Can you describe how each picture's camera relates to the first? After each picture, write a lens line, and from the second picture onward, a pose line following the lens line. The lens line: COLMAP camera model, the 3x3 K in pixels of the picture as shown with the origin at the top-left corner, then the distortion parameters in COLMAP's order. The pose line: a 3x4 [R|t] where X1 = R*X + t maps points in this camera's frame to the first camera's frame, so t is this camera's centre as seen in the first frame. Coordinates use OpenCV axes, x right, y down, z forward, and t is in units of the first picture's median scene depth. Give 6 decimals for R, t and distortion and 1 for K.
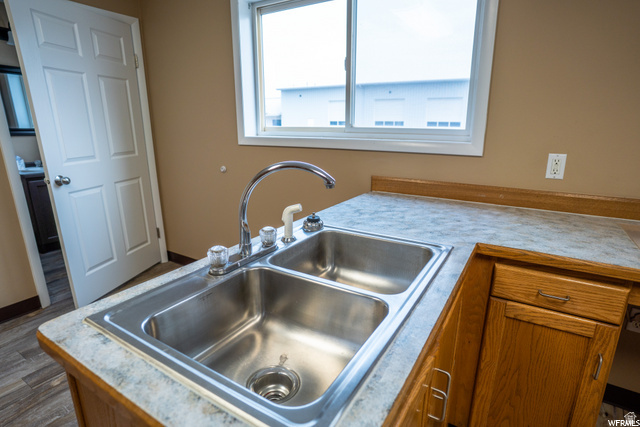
lens RADIAL K [[341.2, 0, 320.9], [0, 341.2, 213.1], [0, 0, 1]] dist [-0.030535, 0.002356]
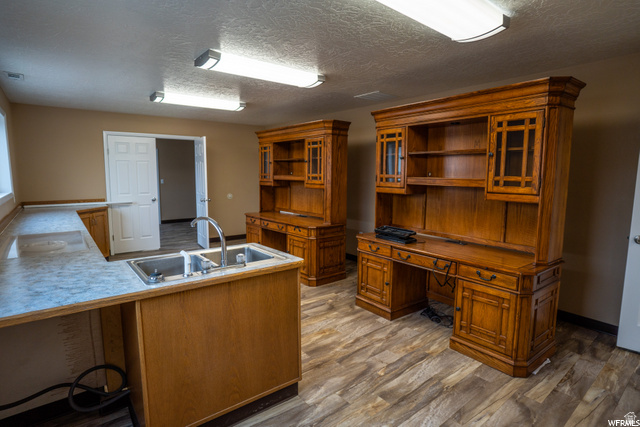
lens RADIAL K [[341.2, 0, 318.7], [0, 341.2, 213.8], [0, 0, 1]] dist [-0.030535, 0.002356]
pose [[-0.942854, -0.033193, 0.331547, -0.810068], [0.092945, 0.929332, 0.357357, -0.472225], [-0.319979, 0.367751, -0.873139, 1.446318]]
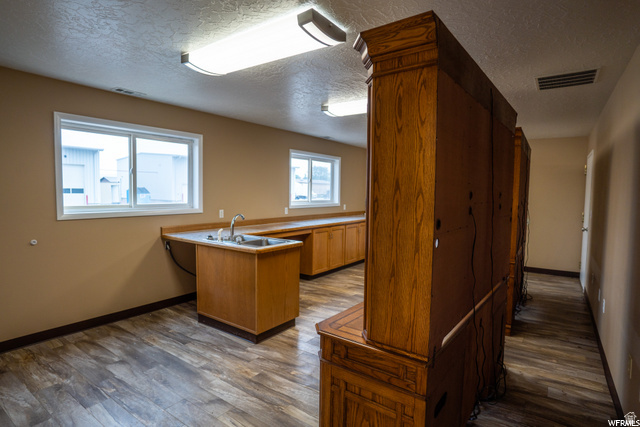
lens RADIAL K [[341.2, 0, 319.8], [0, 341.2, 210.7], [0, 0, 1]] dist [-0.030535, 0.002356]
pose [[0.060087, -0.052499, 0.996812, -2.181537], [0.248225, 0.968032, 0.036021, -0.047743], [-0.966837, 0.245269, 0.071198, -0.116147]]
